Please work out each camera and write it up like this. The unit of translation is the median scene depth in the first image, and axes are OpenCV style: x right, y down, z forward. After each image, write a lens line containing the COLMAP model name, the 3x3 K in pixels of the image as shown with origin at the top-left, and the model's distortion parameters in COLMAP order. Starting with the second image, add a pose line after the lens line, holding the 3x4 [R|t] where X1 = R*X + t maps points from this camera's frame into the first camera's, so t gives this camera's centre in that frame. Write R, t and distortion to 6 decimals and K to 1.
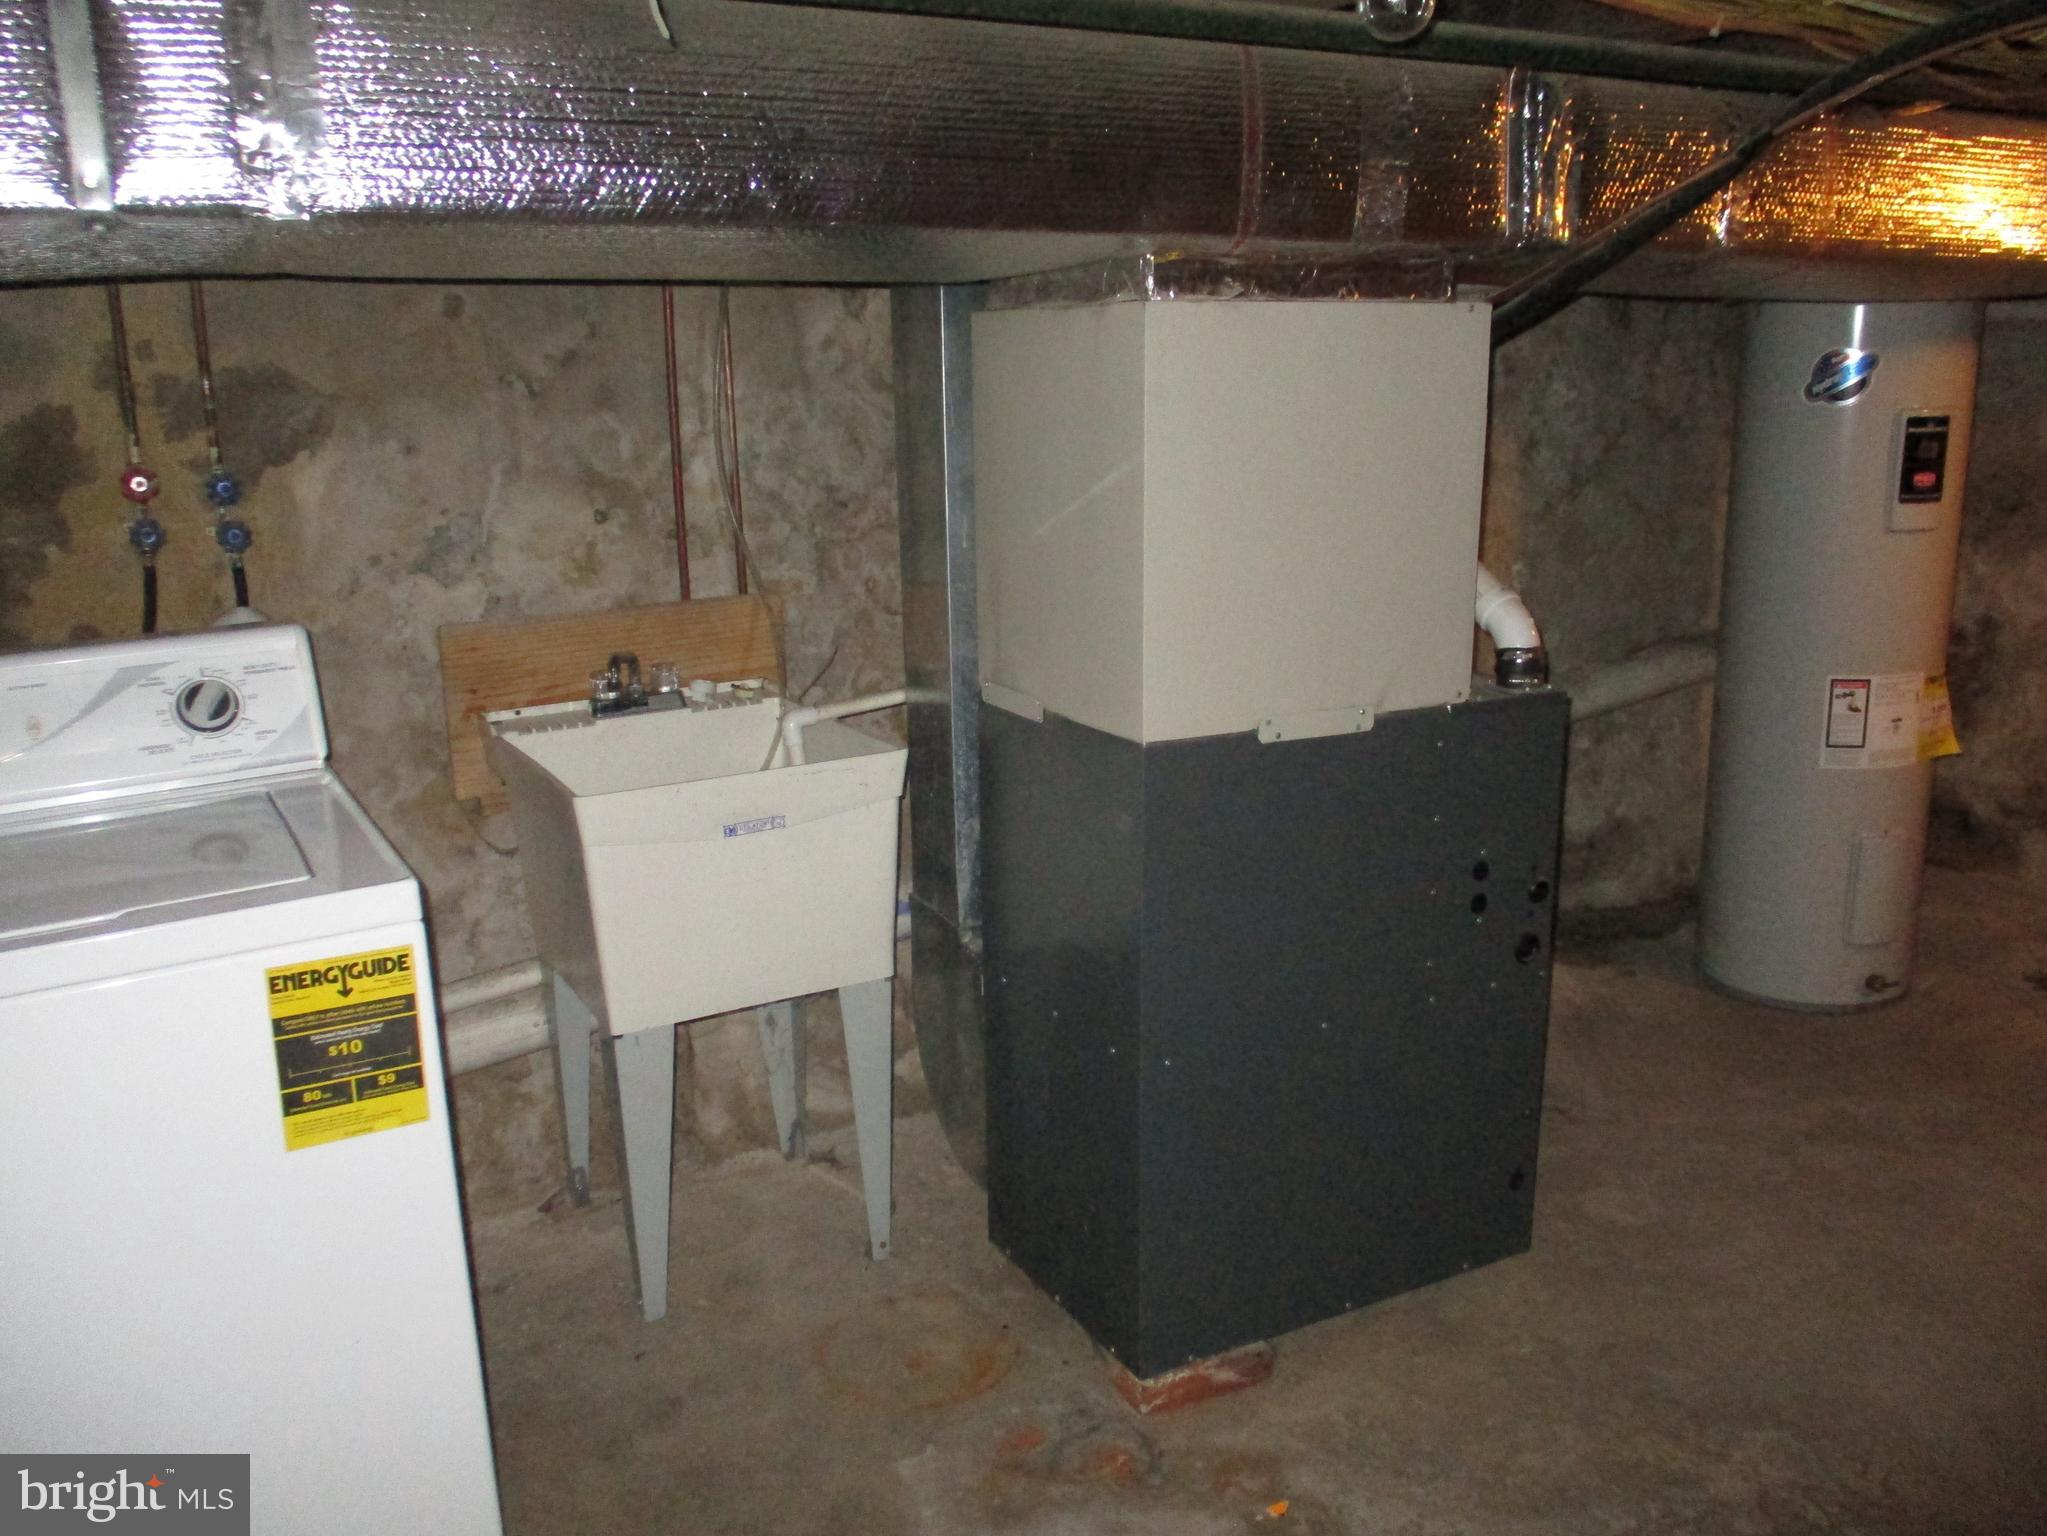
lens RADIAL K [[1716.1, 0, 1030.6], [0, 1716.1, 763.8], [0, 0, 1]] dist [-0.017025, -0.016066]
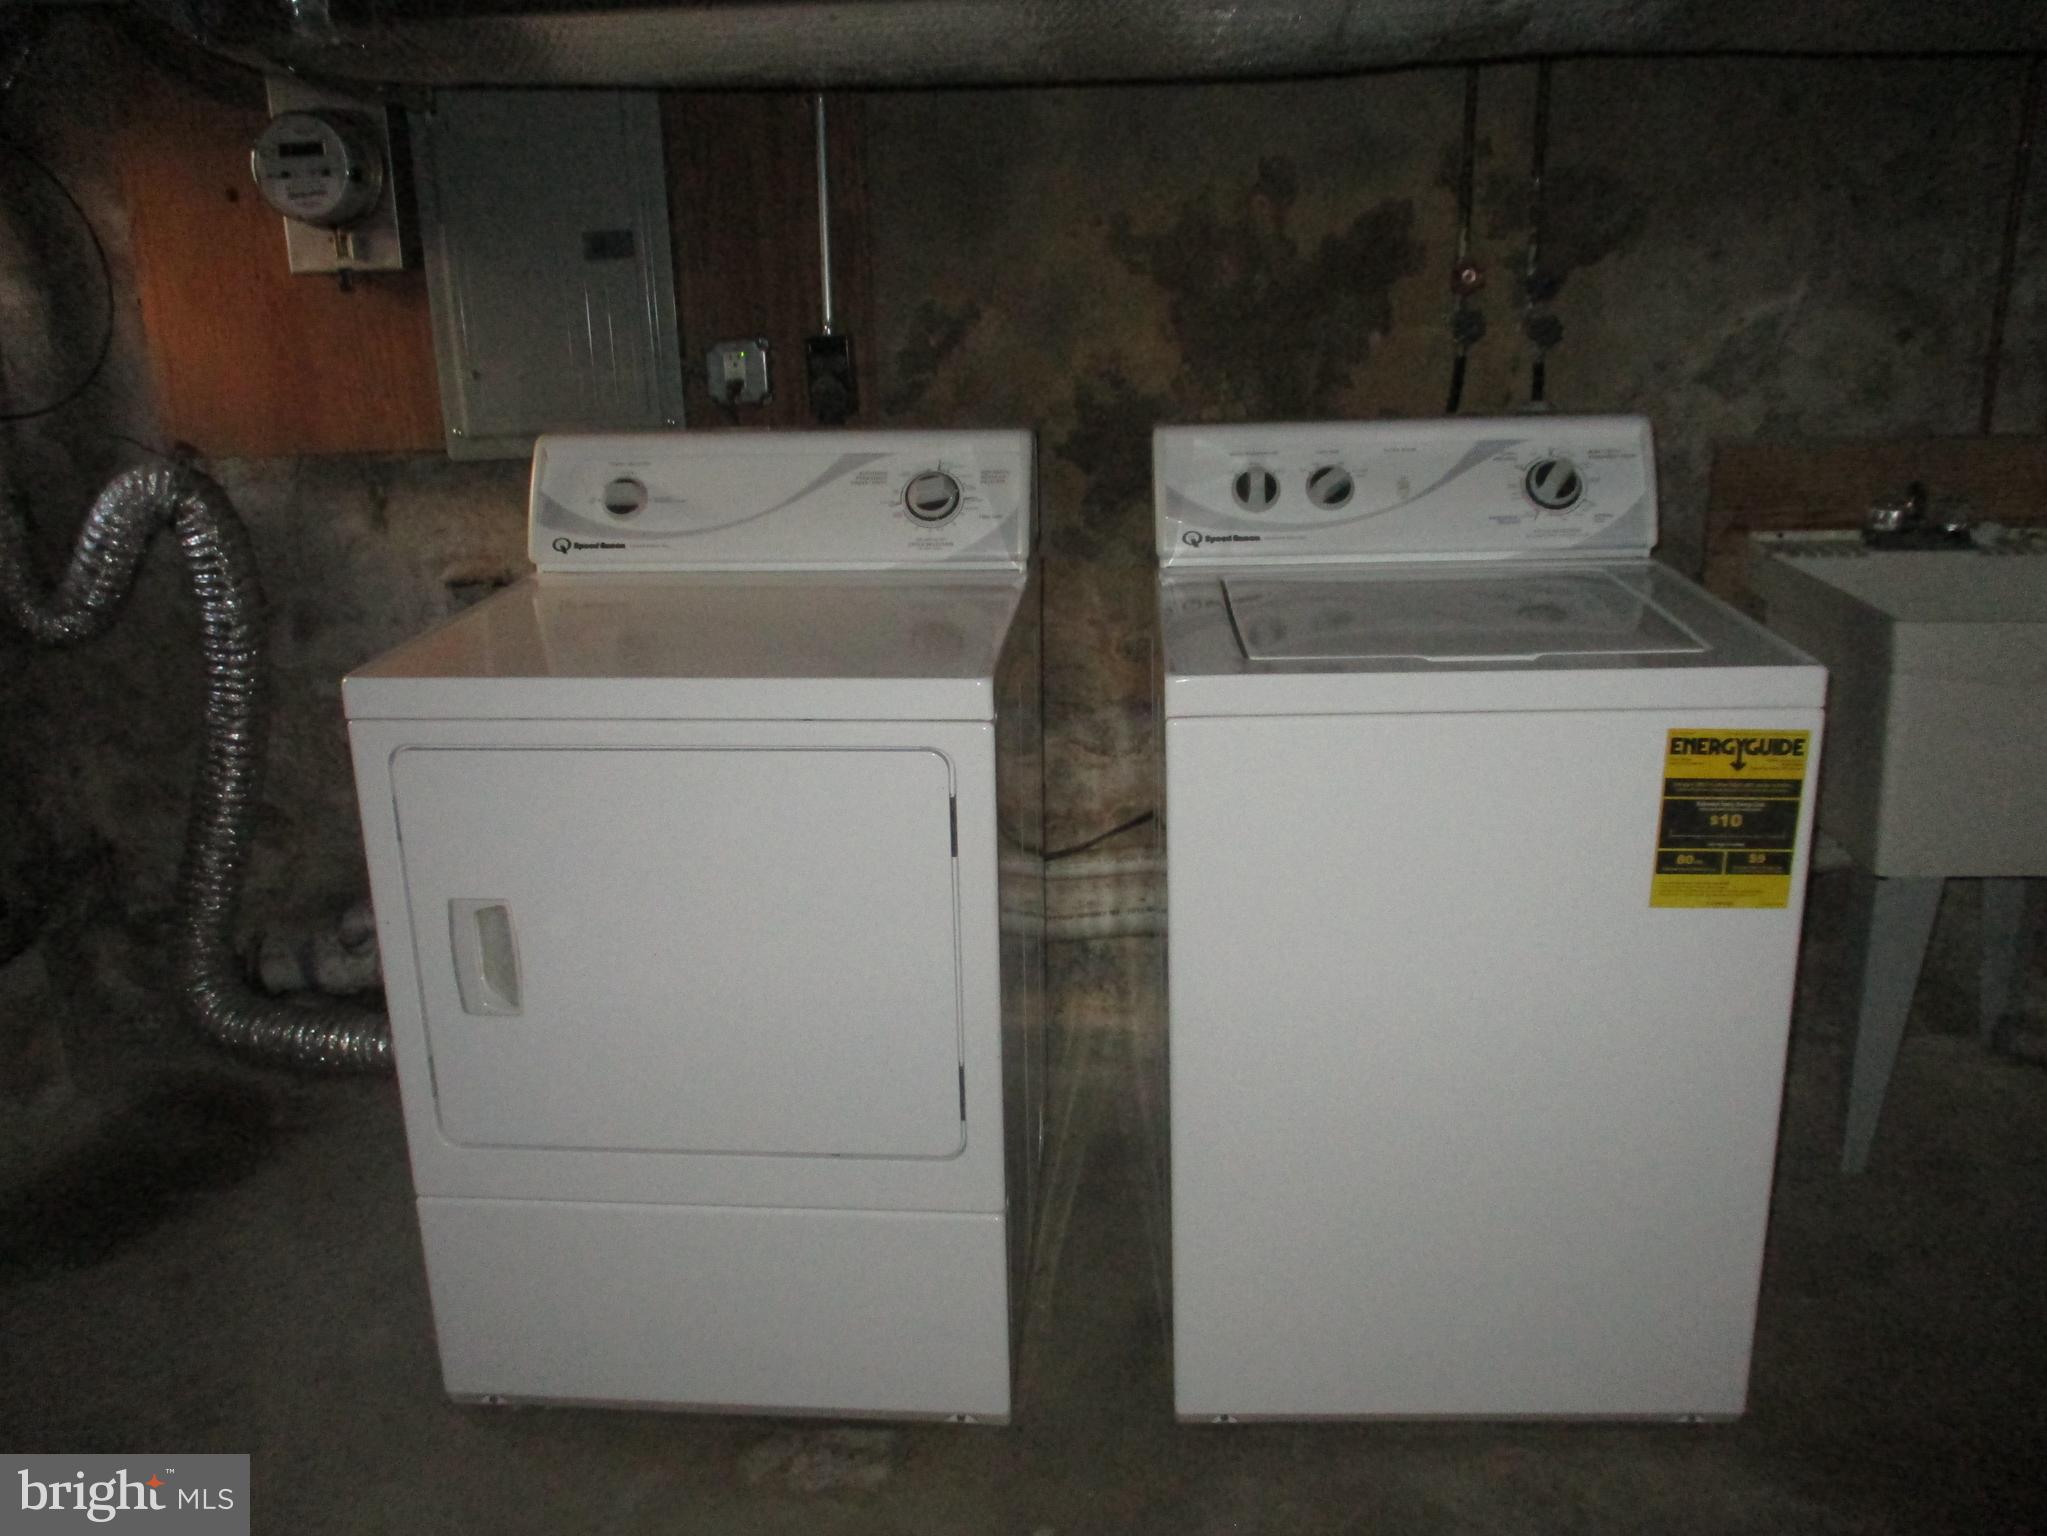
lens RADIAL K [[1716.1, 0, 1030.2], [0, 1716.1, 770.7], [0, 0, 1]] dist [-0.017025, -0.016066]
pose [[0.839733, 0.174841, -0.514082, -0.180765], [-0.131565, 0.984045, 0.119771, 0.054903], [0.526821, -0.032940, 0.849338, -0.064057]]
